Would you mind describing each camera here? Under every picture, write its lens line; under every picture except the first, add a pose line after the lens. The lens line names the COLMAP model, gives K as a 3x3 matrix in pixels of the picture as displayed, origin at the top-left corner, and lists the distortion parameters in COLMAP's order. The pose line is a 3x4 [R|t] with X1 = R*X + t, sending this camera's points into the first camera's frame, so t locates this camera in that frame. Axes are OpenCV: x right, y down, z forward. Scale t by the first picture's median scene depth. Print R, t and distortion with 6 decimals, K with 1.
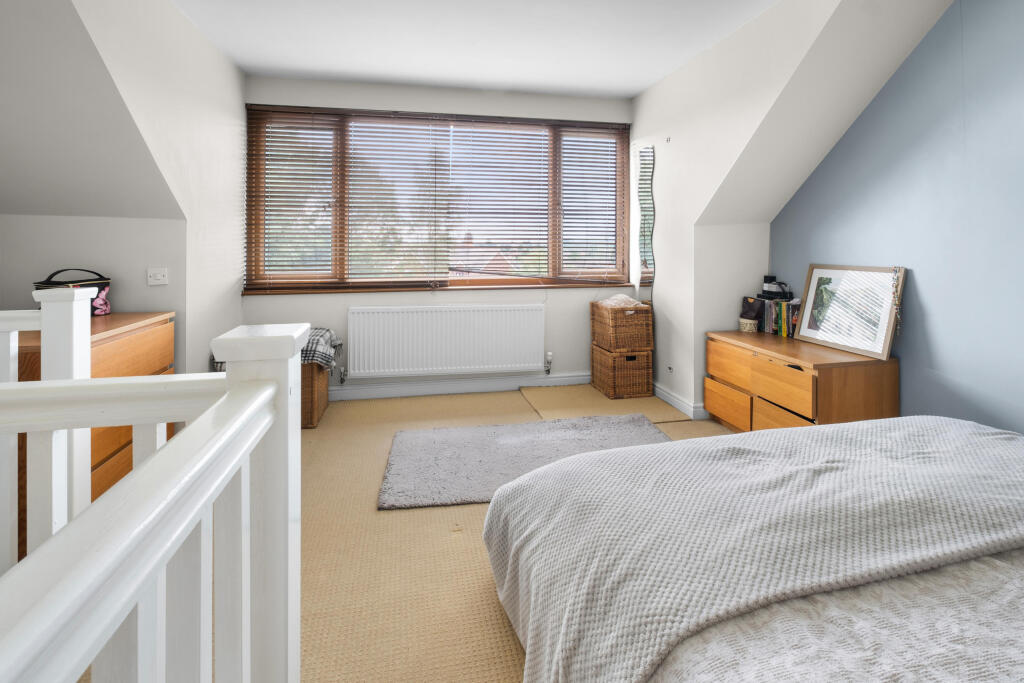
lens RADIAL K [[458.9, 0, 505.6], [0, 458.9, 247.8], [0, 0, 1]] dist [-0.010254, -0.000023]
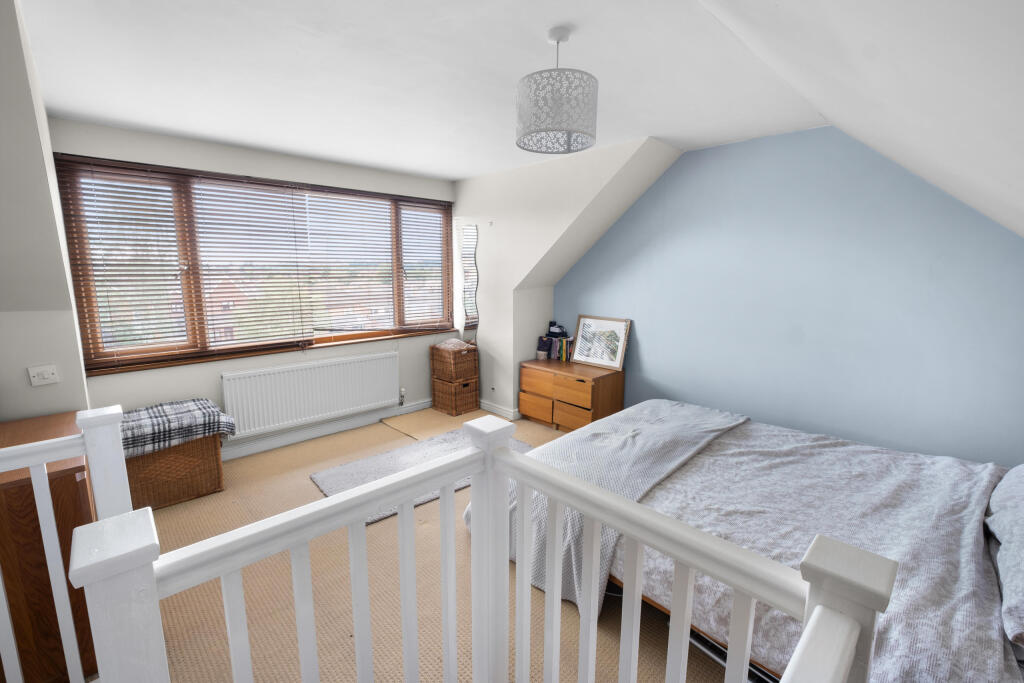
lens RADIAL K [[430.6, 0, 476.1], [0, 430.6, 338.2], [0, 0, 1]] dist [-0.000403, -0.000035]
pose [[0.866694, -0.085255, 0.491500, -0.341433], [0.007854, 0.987497, 0.157440, -0.107371], [-0.498778, -0.132592, 0.856528, -0.110213]]
